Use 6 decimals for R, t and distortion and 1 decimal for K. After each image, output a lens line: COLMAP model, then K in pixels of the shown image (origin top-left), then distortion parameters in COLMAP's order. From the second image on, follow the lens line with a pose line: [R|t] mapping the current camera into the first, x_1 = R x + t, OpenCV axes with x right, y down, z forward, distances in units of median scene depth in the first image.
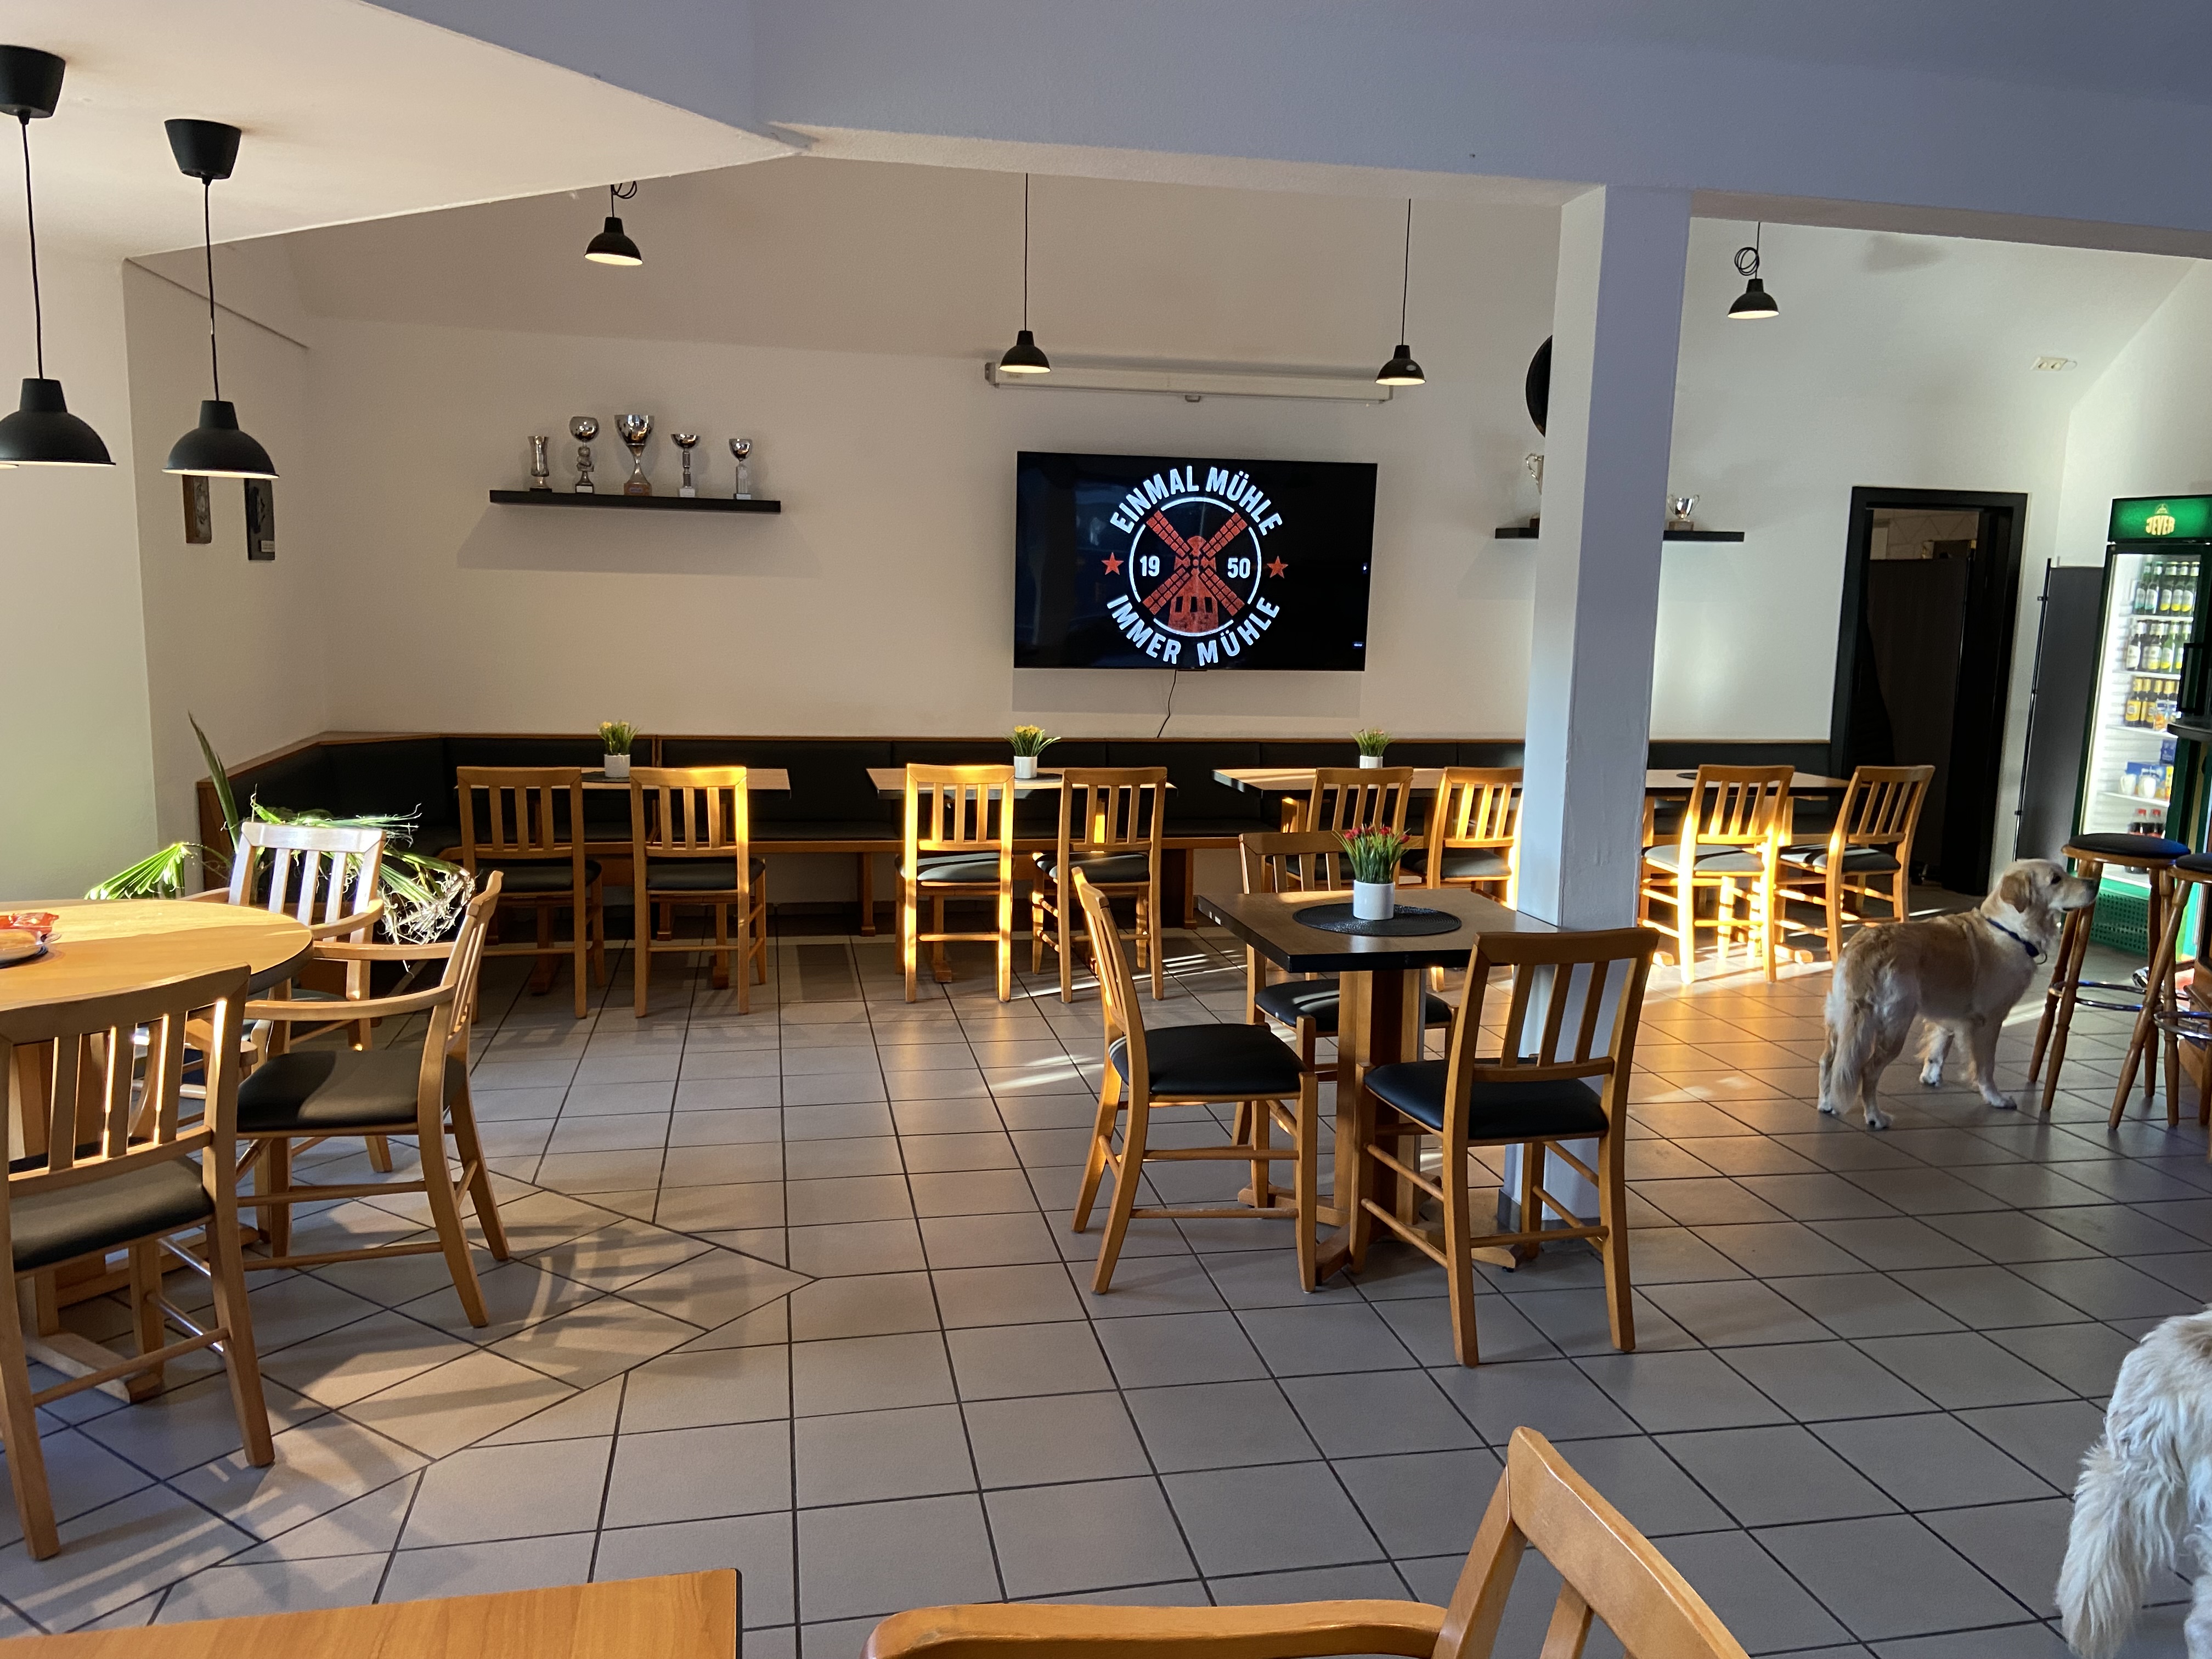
lens RADIAL K [[1665.7, 0, 1102.0], [0, 1665.7, 825.8], [0, 0, 1]] dist [0.094159, -0.094750]
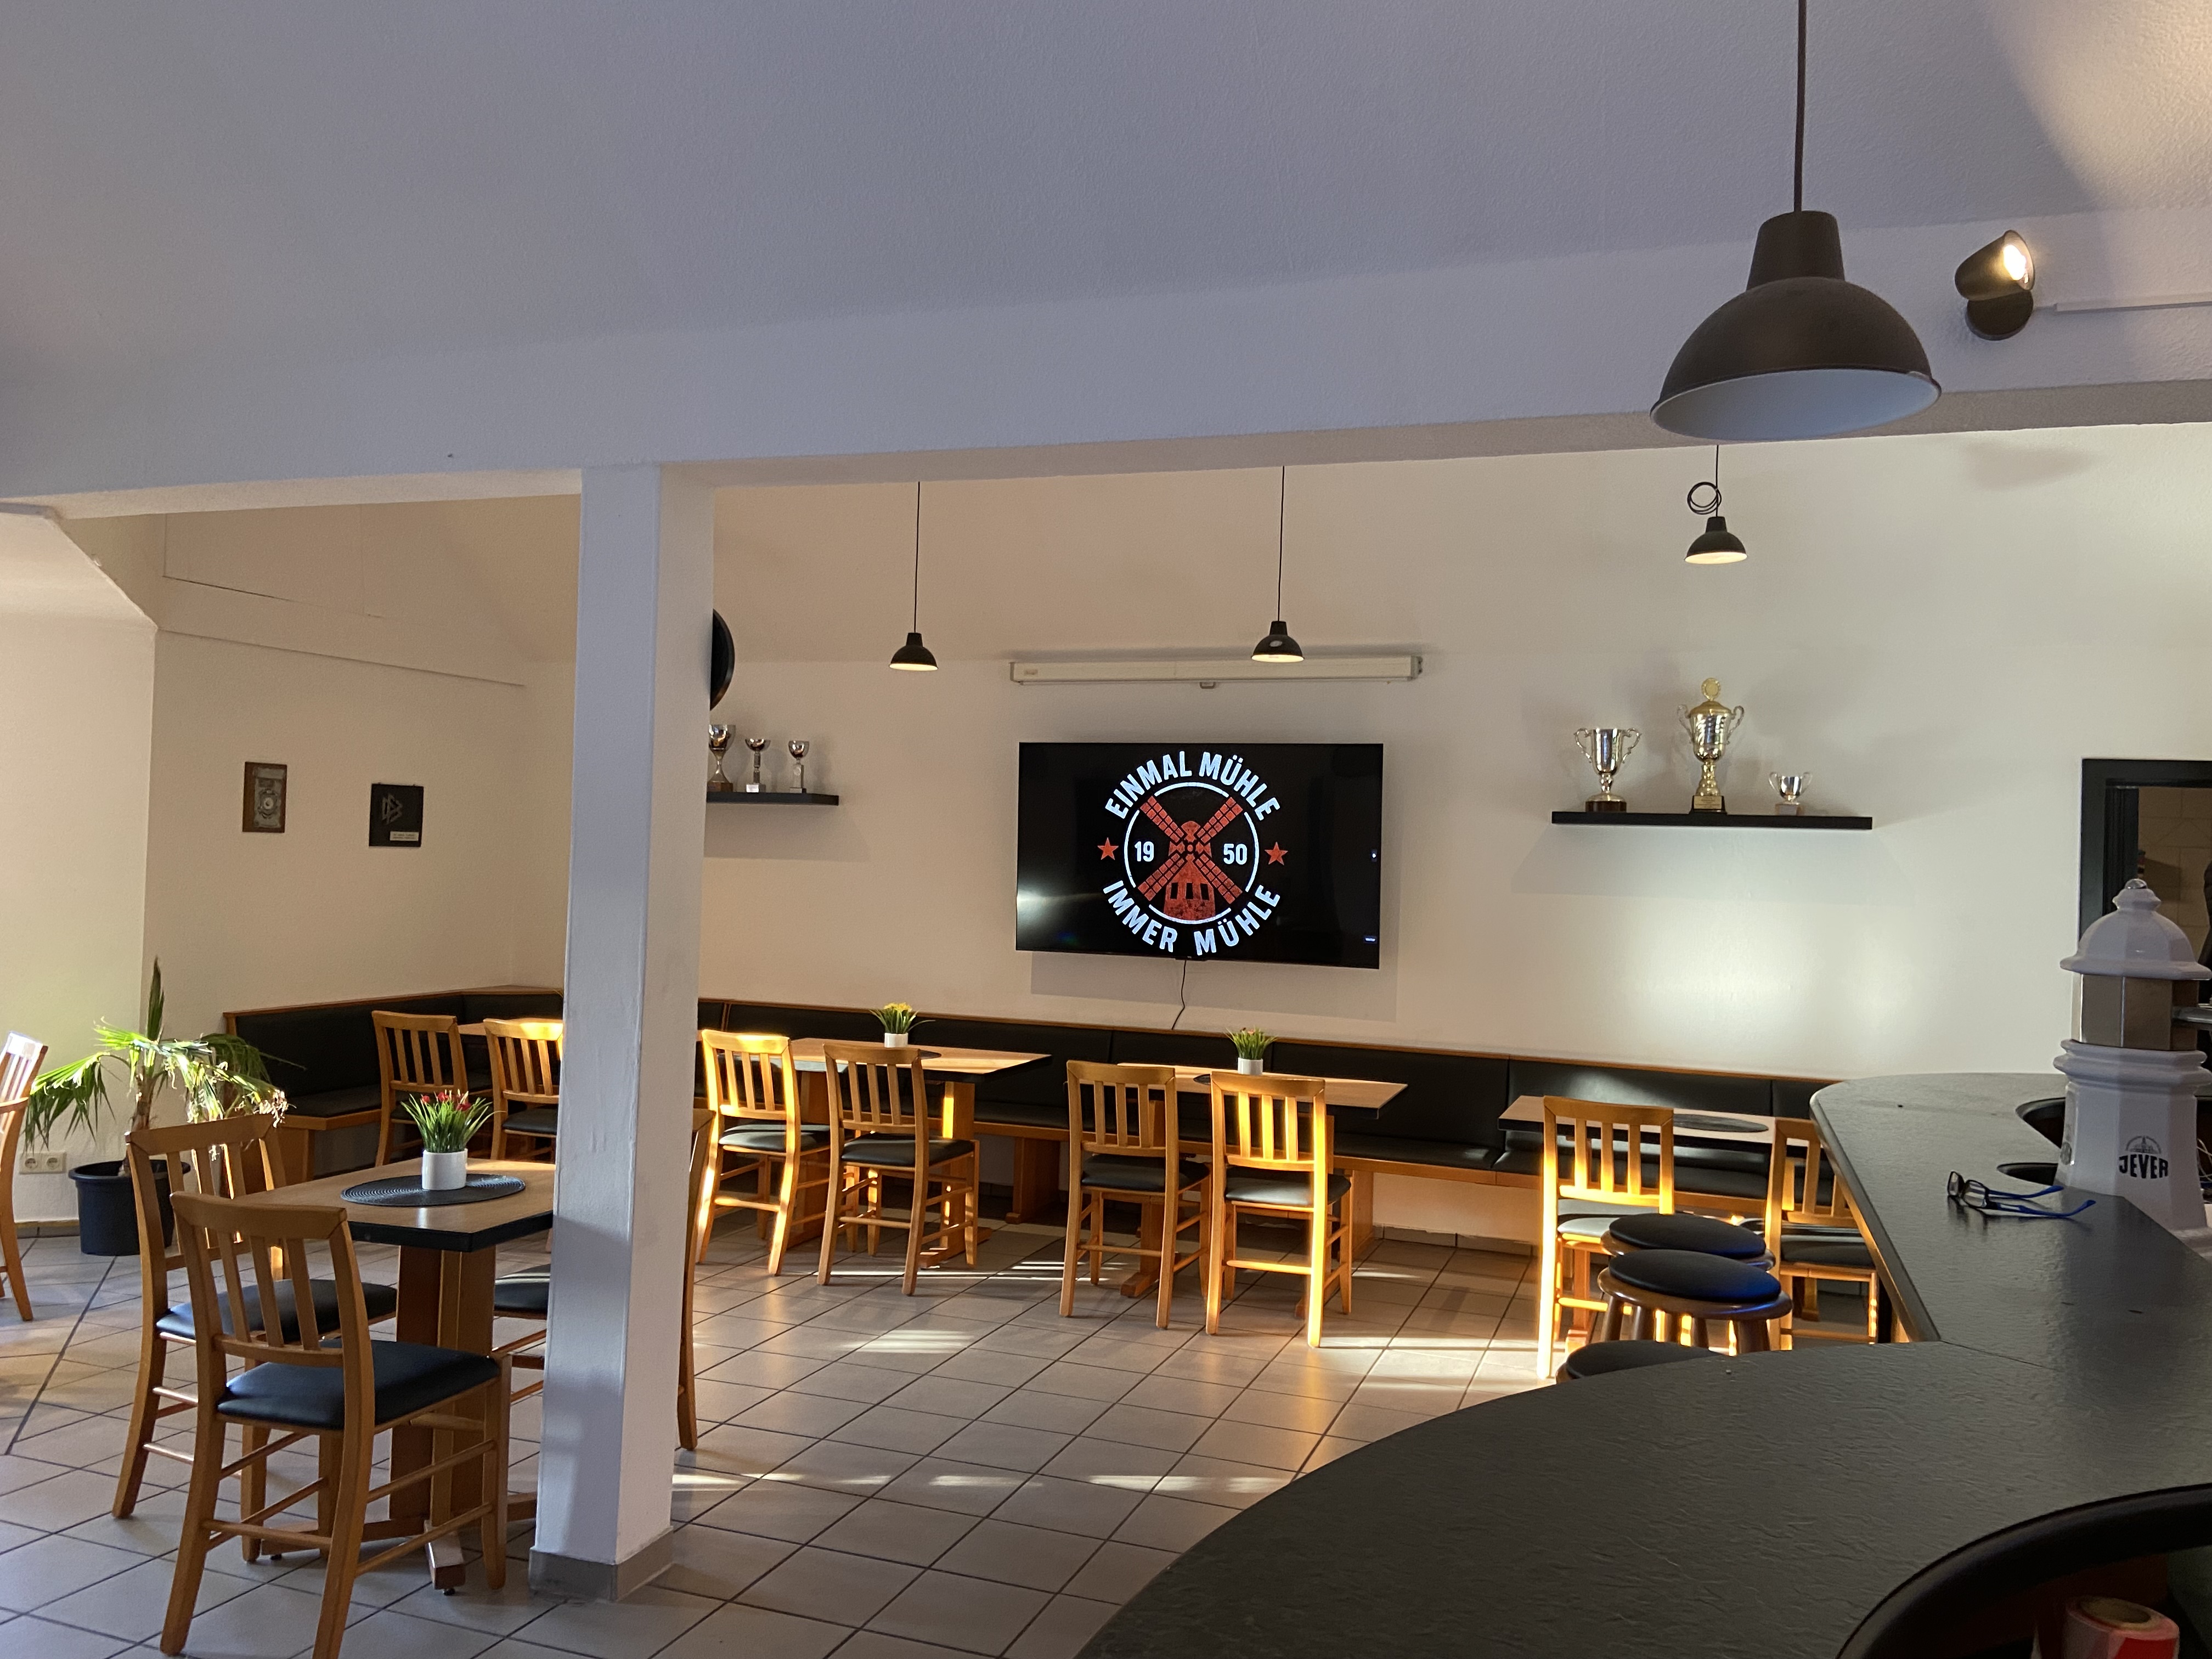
lens RADIAL K [[1665.7, 0, 1104.4], [0, 1665.7, 811.7], [0, 0, 1]] dist [0.094159, -0.094750]
pose [[0.850465, -0.009585, -0.525944, 0.587766], [-0.088815, 0.982863, -0.161529, -0.020721], [0.518480, 0.184087, 0.835039, 0.187022]]
